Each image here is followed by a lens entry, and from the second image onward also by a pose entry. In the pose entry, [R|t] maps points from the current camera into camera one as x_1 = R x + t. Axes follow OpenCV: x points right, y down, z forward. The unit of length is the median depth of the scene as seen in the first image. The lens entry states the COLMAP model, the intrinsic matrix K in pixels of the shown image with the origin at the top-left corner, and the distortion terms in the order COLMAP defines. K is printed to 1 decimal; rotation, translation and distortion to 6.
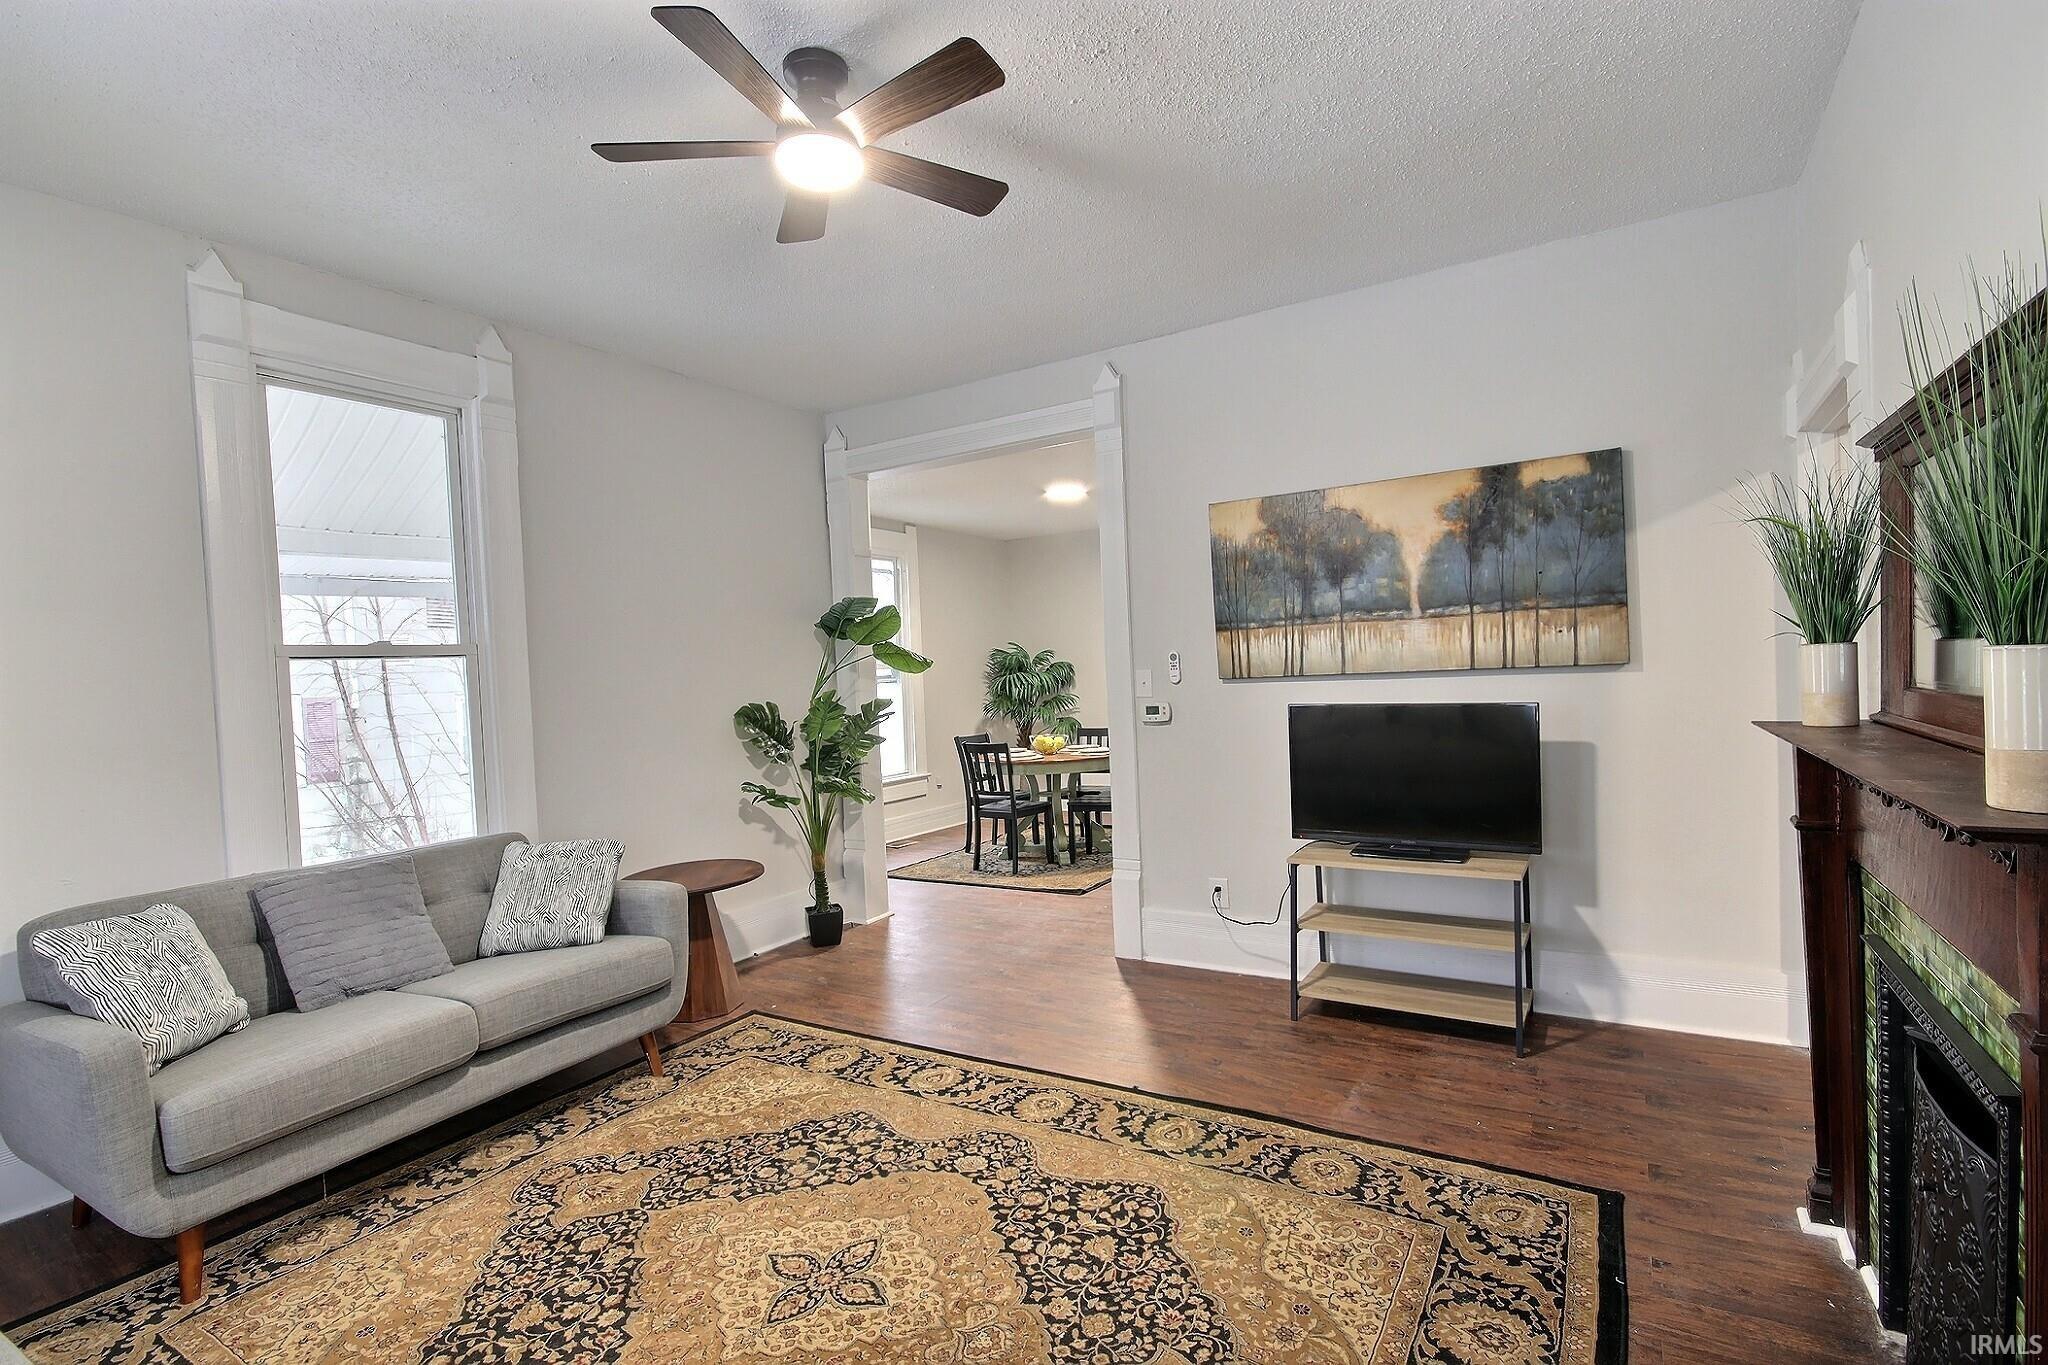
lens RADIAL K [[974.0, 0, 1024.0], [0, 974.0, 682.5], [0, 0, 1]] dist [-0.001331, -0.000066]
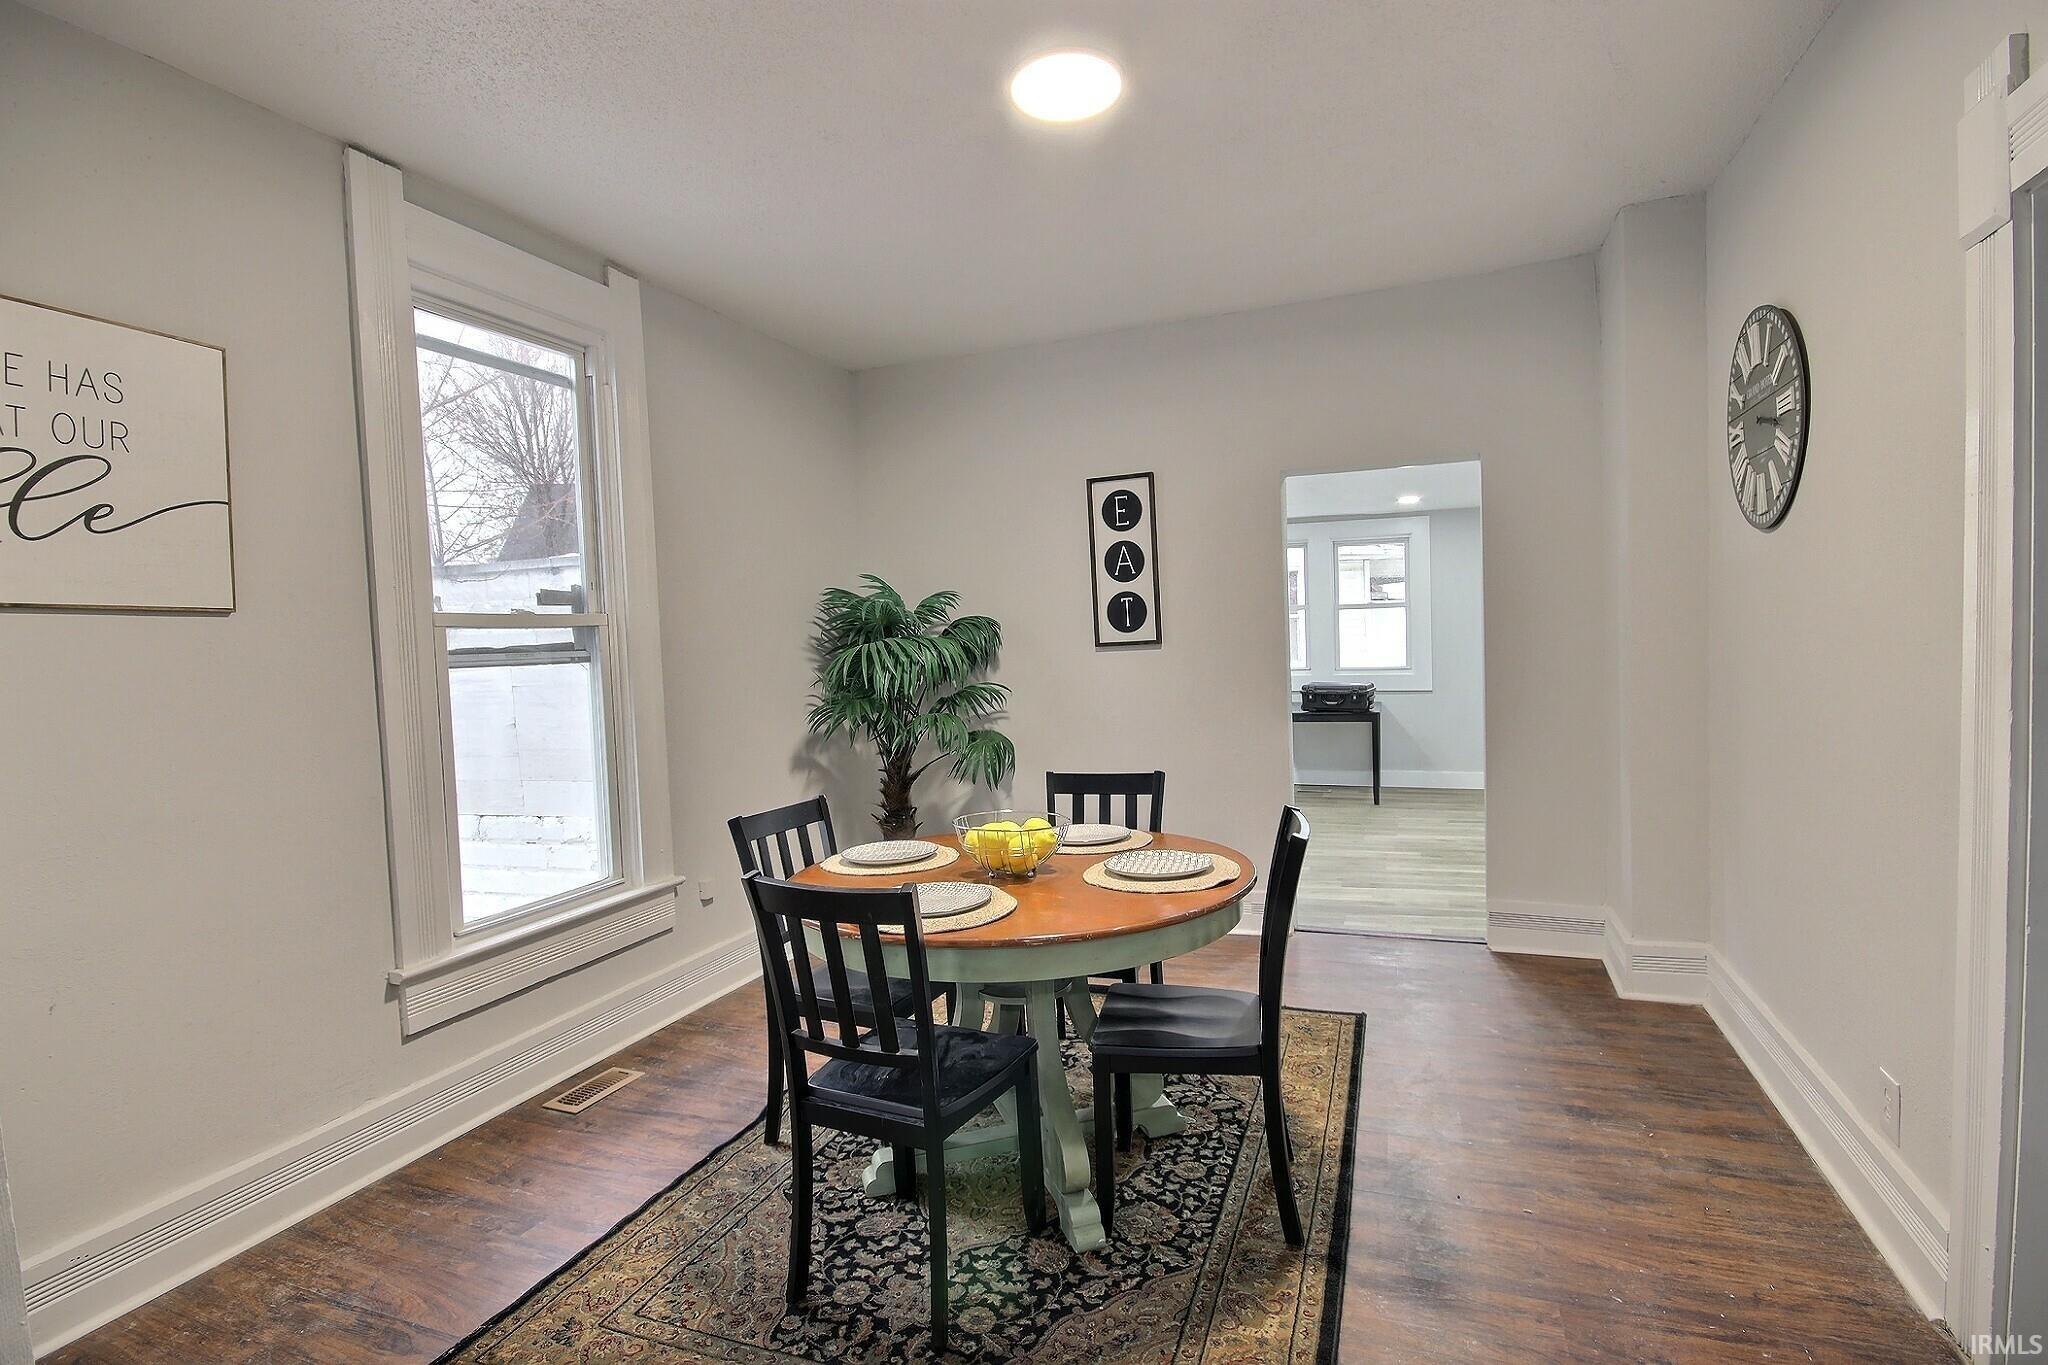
lens RADIAL K [[983.0, 0, 1024.0], [0, 983.0, 682.5], [0, 0, 1]] dist [0.001169, 0.000325]
pose [[0.983379, -0.003664, 0.181528, -0.026664], [-0.001991, 0.999518, 0.030965, -0.003606], [-0.181554, -0.030811, 0.982898, 0.534600]]
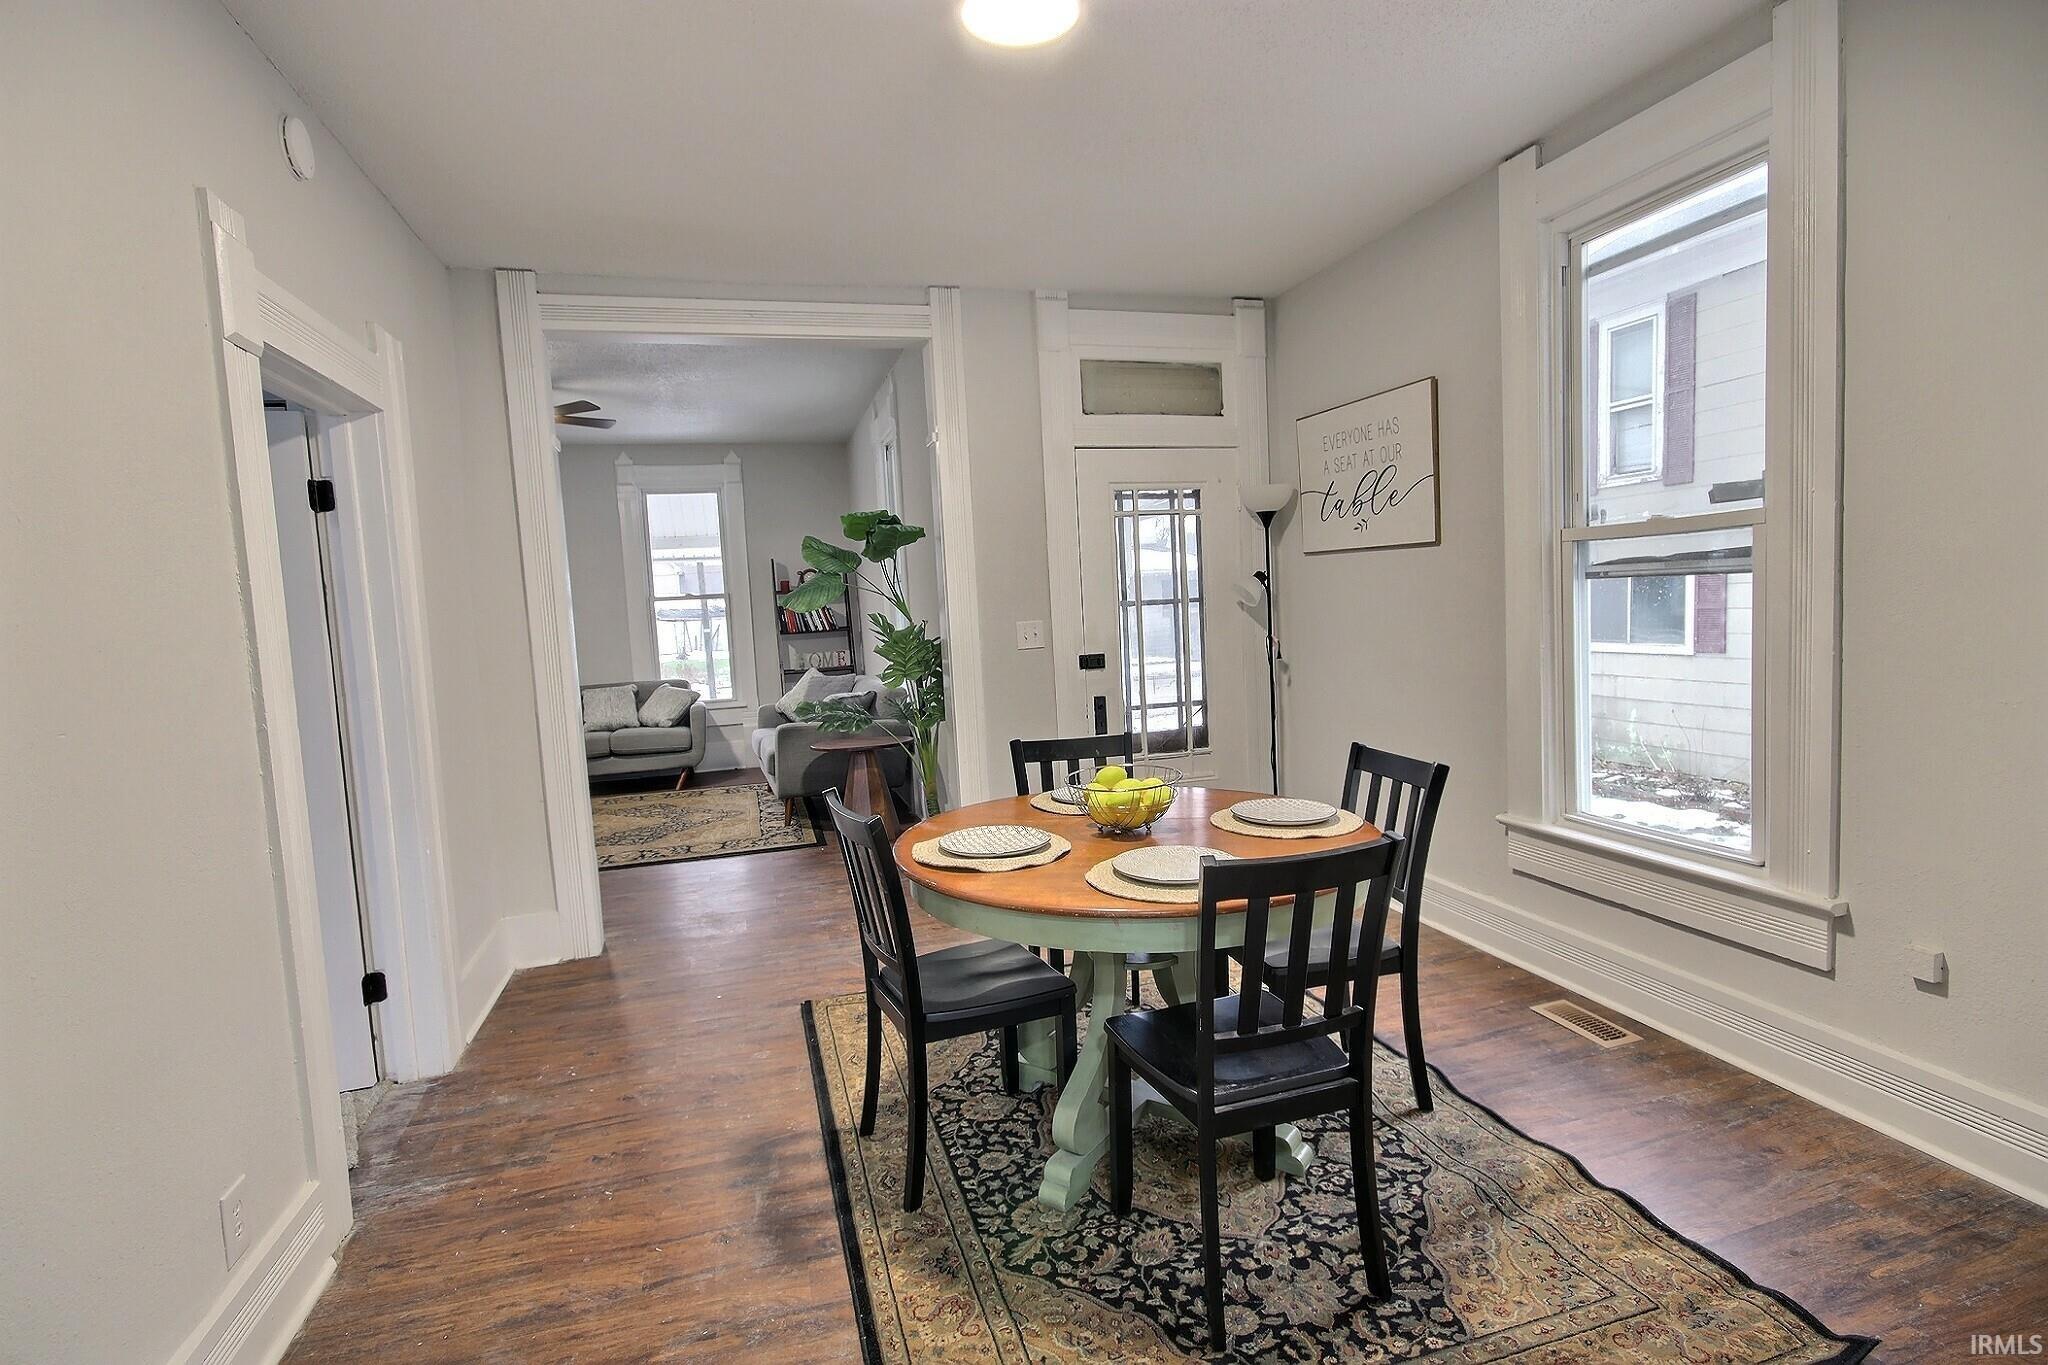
lens RADIAL K [[974.0, 0, 1024.0], [0, 974.0, 682.5], [0, 0, 1]] dist [-0.001331, -0.000066]
pose [[-0.662362, 0.139883, -0.736009, 0.238089], [0.074963, 0.989859, 0.120667, -0.018083], [0.745424, 0.024751, -0.666131, 0.969225]]
